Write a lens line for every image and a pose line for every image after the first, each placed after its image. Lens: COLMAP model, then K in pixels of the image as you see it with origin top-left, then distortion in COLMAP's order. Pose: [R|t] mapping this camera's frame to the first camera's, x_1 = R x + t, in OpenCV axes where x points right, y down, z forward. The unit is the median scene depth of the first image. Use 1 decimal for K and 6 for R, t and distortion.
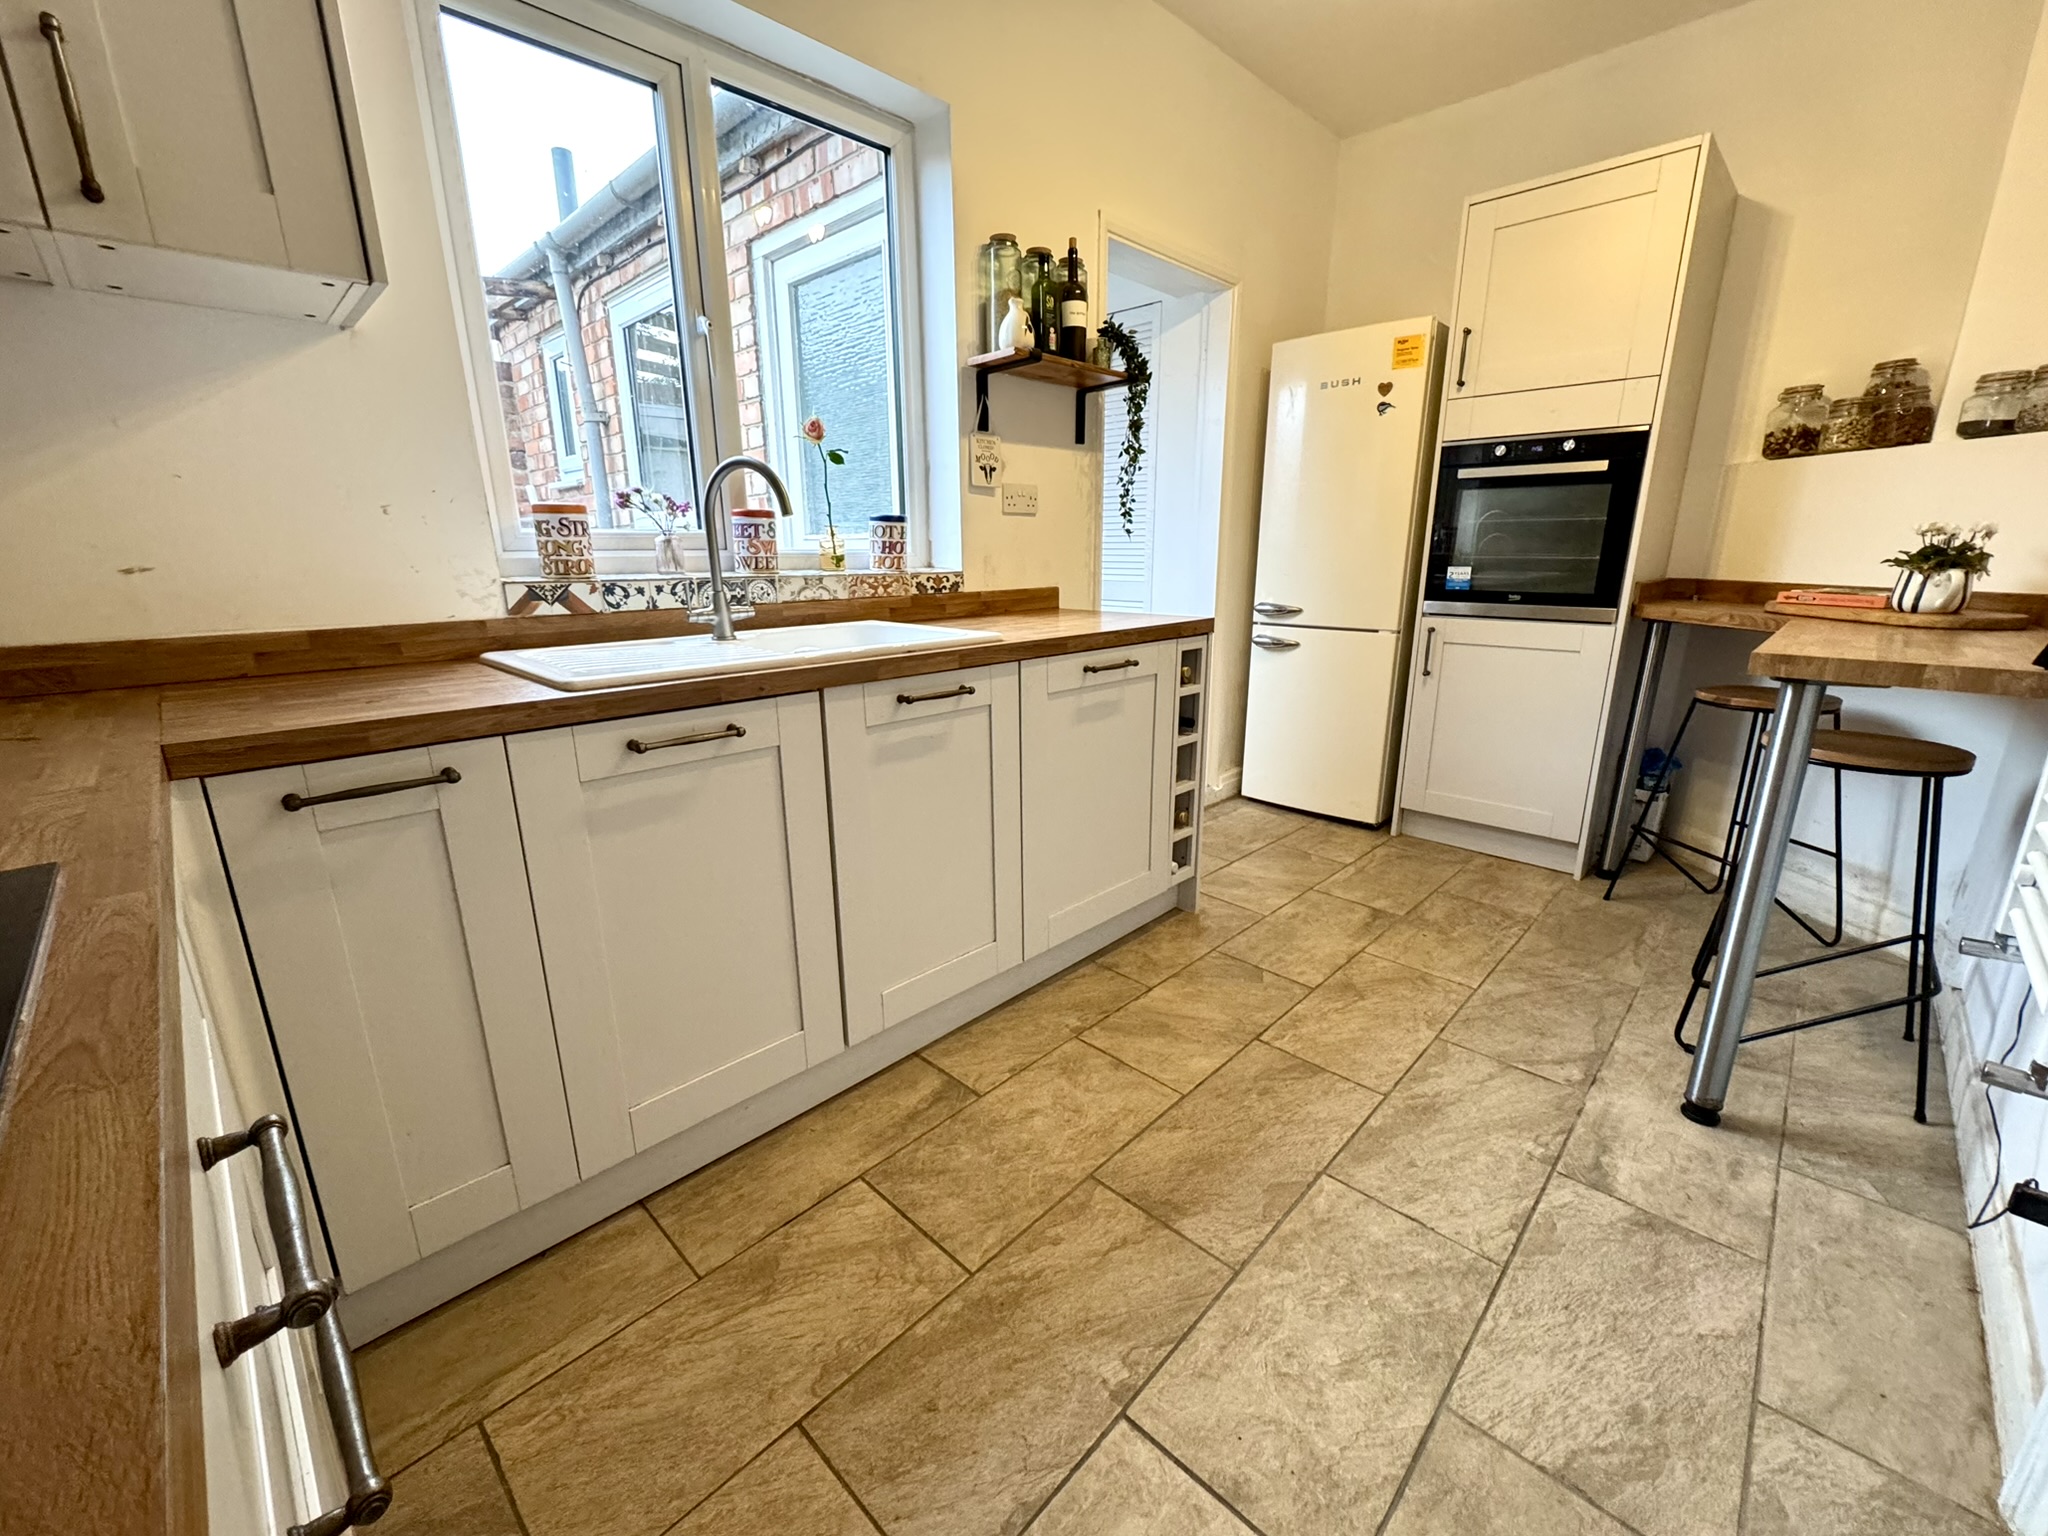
lens RADIAL K [[830.5, 0, 1024.0], [0, 830.5, 768.0], [0, 0, 1]] dist [-0.001406, 0.000066]
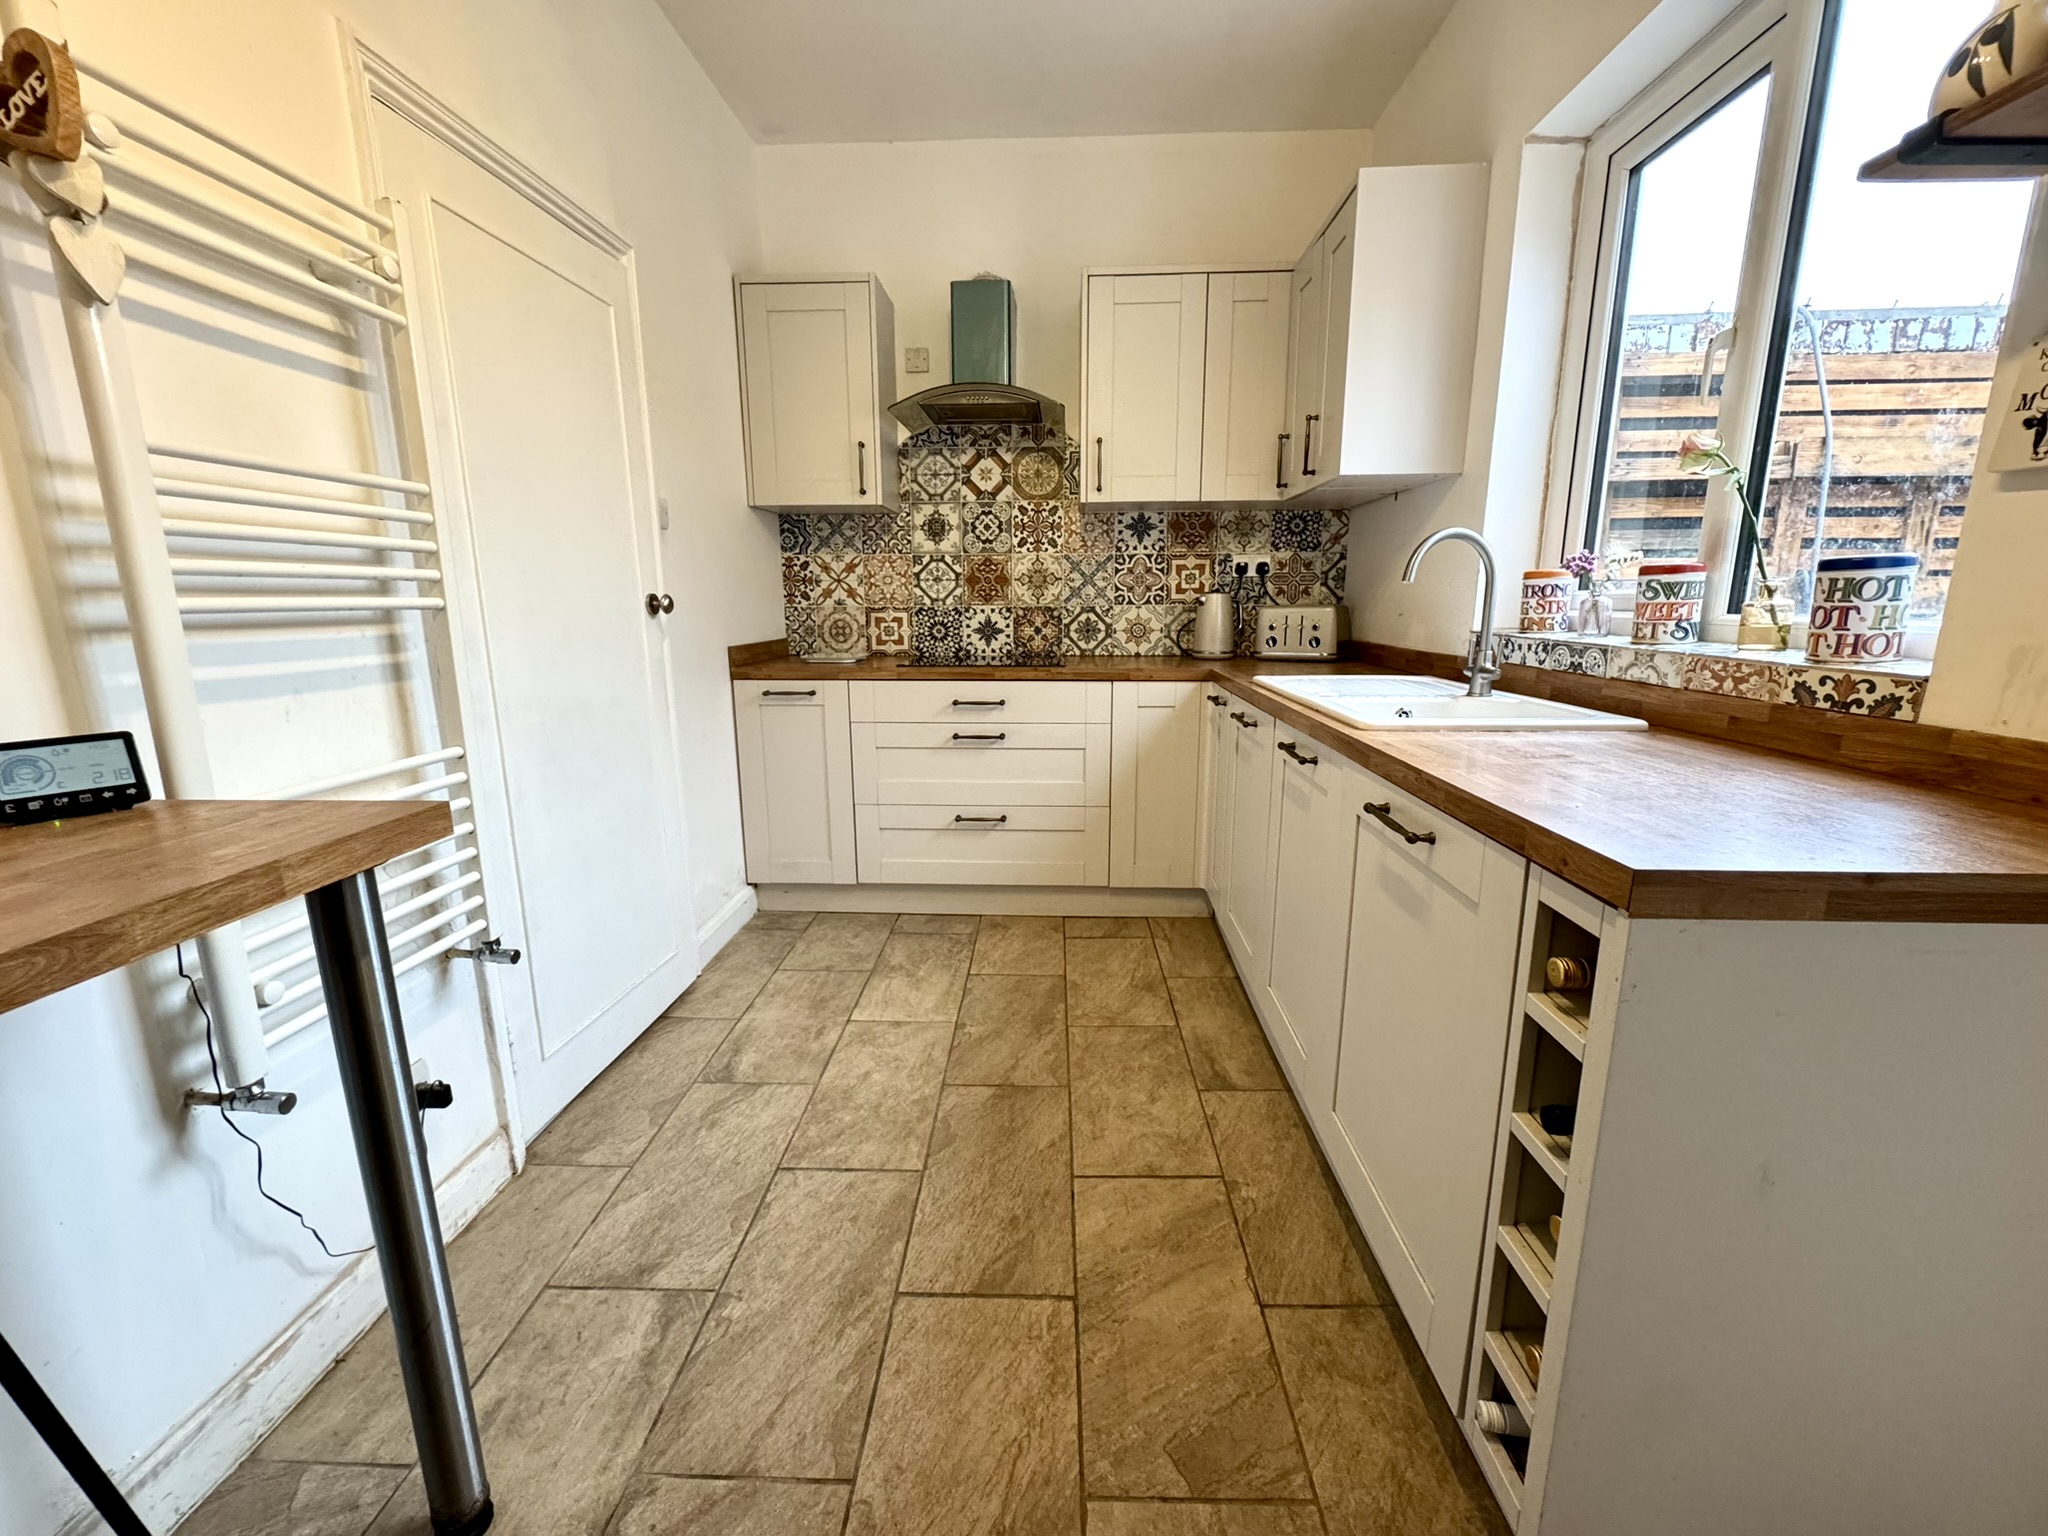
lens RADIAL K [[830.5, 0, 1024.0], [0, 830.5, 768.0], [0, 0, 1]] dist [-0.001406, 0.000066]
pose [[-0.745297, 0.143272, -0.651157, 0.767010], [-0.162950, 0.907880, 0.386266, -0.385499], [0.646514, 0.393988, -0.653294, 1.355240]]
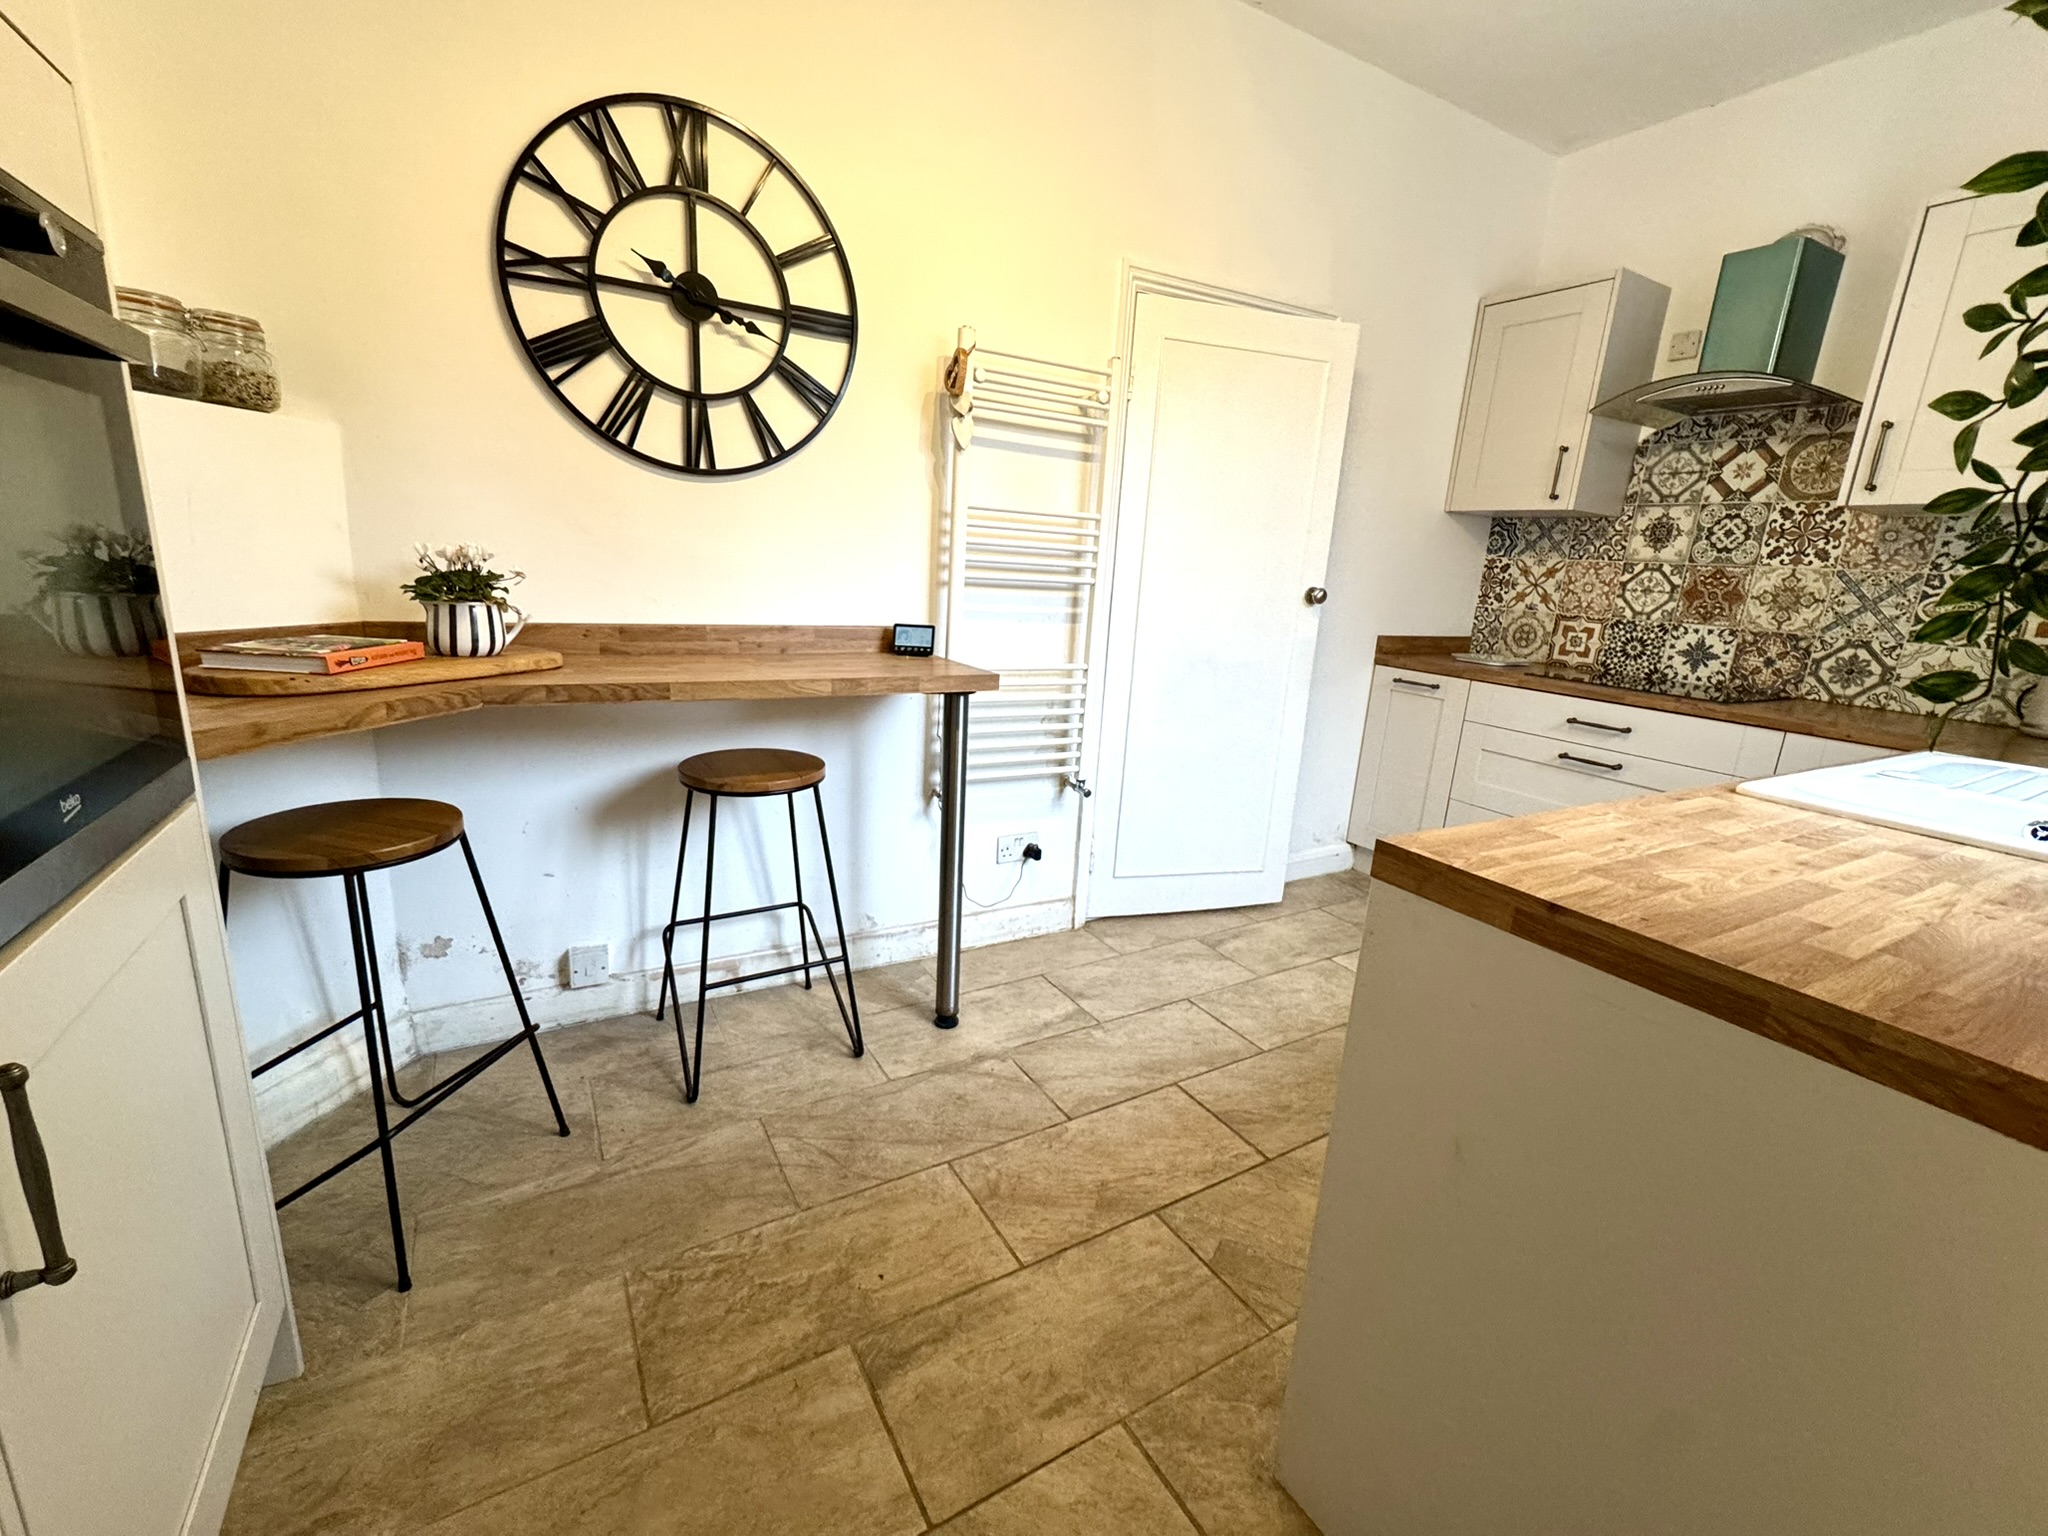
lens RADIAL K [[855.8, 0, 1024.0], [0, 855.8, 768.0], [0, 0, 1]] dist [-0.003344, -0.000447]
pose [[-0.963564, -0.113333, 0.242279, 0.385915], [0.014487, 0.882354, 0.470363, -0.527442], [-0.267084, 0.456735, -0.848563, 1.792382]]
